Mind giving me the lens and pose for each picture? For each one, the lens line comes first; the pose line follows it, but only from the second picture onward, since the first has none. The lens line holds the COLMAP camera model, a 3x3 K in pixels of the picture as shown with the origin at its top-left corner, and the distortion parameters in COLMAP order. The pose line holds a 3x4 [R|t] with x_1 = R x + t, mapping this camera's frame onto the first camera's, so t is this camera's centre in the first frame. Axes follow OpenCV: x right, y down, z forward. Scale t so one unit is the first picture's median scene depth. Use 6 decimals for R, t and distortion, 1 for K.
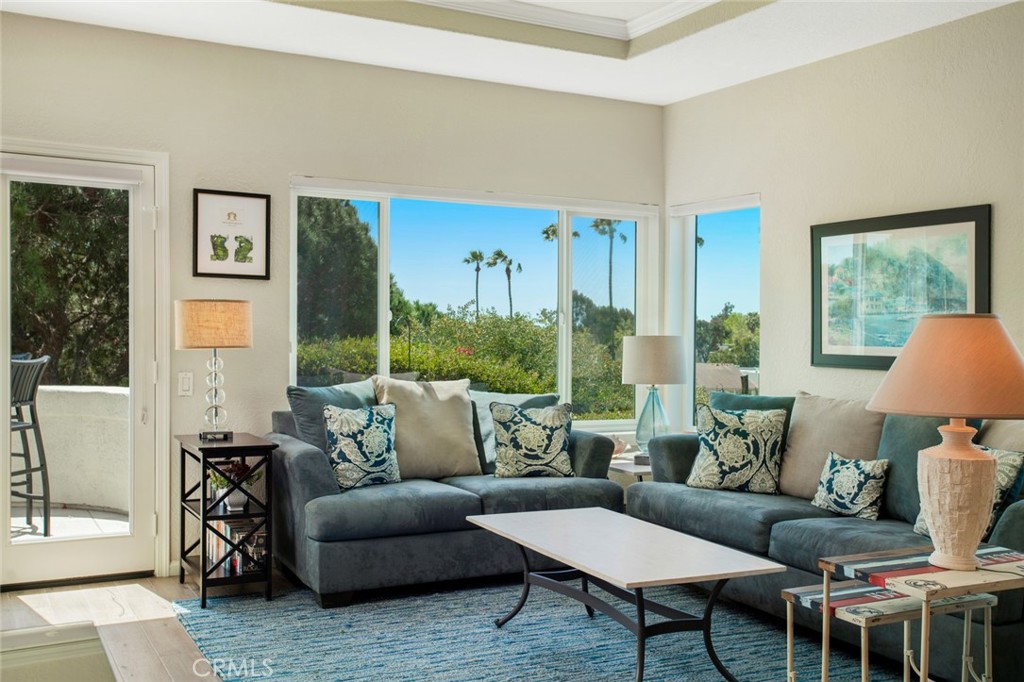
lens RADIAL K [[1028.1, 0, 512.0], [0, 1028.1, 341.0], [0, 0, 1]] dist [-0.006166, -0.004688]
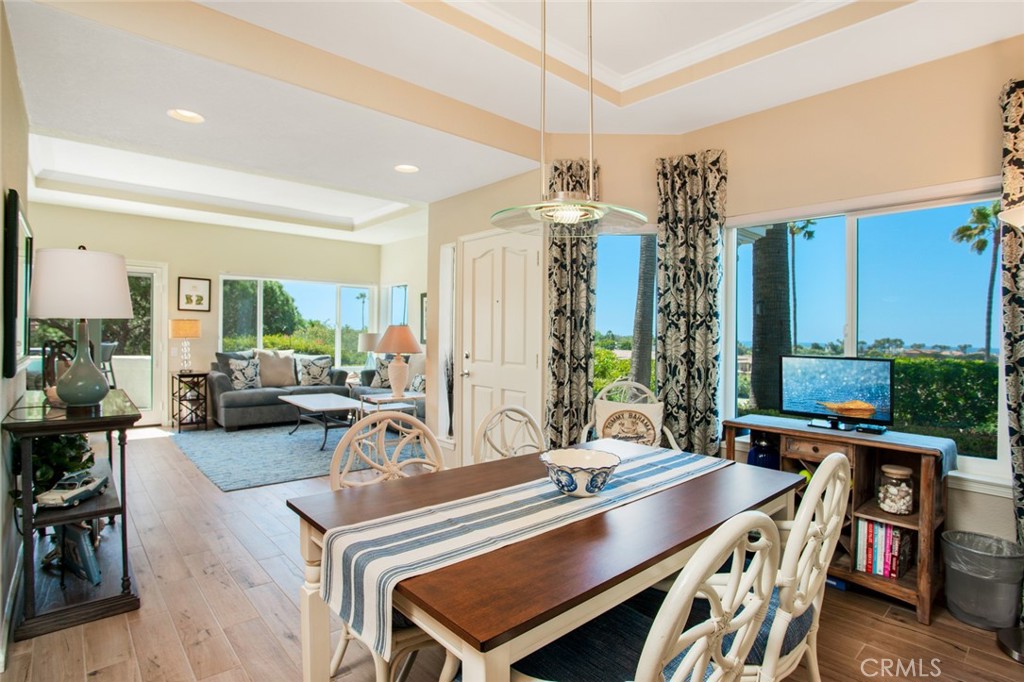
lens RADIAL K [[504.1, 0, 496.3], [0, 504.1, 333.7], [0, 0, 1]] dist [-0.053510, 0.001298]
pose [[0.973025, -0.000144, 0.230701, 0.189051], [0.002474, 0.999949, -0.009808, 0.010400], [-0.230688, 0.010114, 0.972975, -0.404905]]
